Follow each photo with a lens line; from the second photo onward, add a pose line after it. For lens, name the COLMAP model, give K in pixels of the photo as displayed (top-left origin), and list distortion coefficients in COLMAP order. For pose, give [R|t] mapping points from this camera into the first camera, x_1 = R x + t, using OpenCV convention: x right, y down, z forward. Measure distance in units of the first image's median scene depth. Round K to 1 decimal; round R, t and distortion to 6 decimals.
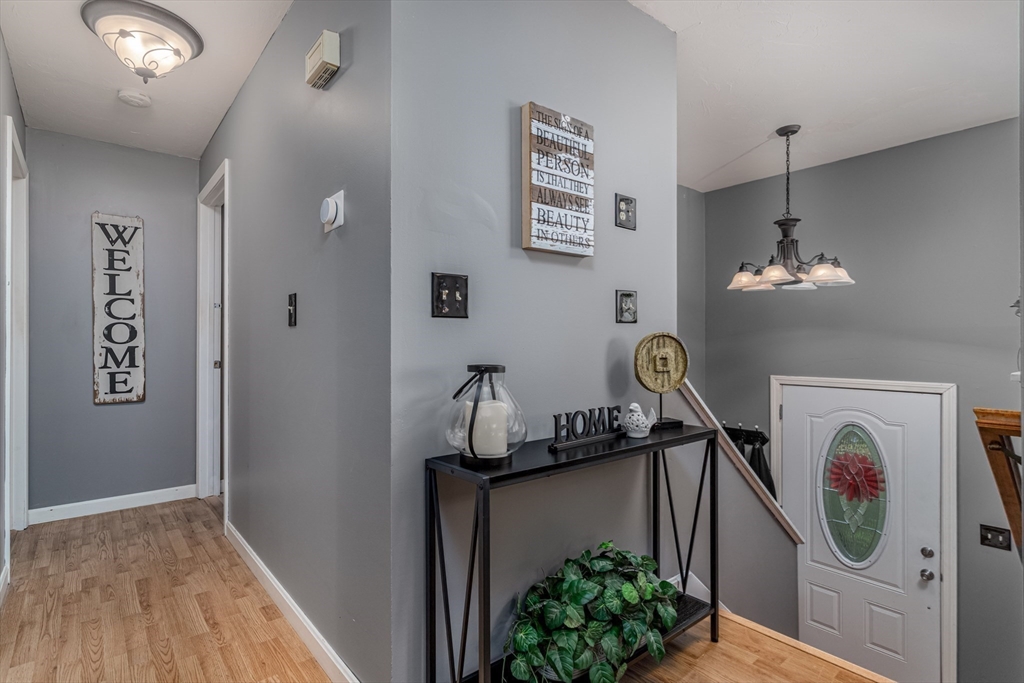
lens RADIAL K [[514.3, 0, 475.5], [0, 514.3, 339.2], [0, 0, 1]] dist [-0.001016, -0.000029]
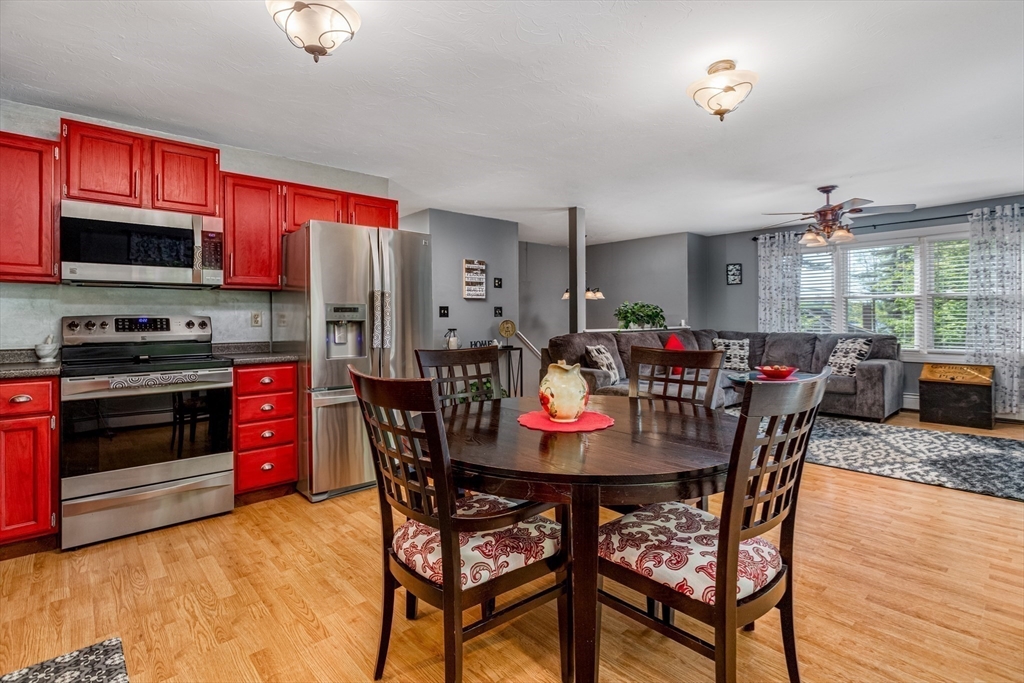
lens RADIAL K [[496.2, 0, 513.8], [0, 496.2, 317.6], [0, 0, 1]] dist [0.000436, 0.000630]
pose [[0.995940, -0.003657, 0.089941, 0.098531], [0.003383, 0.999989, 0.003189, -0.033100], [-0.089952, -0.002872, 0.995942, -1.986084]]
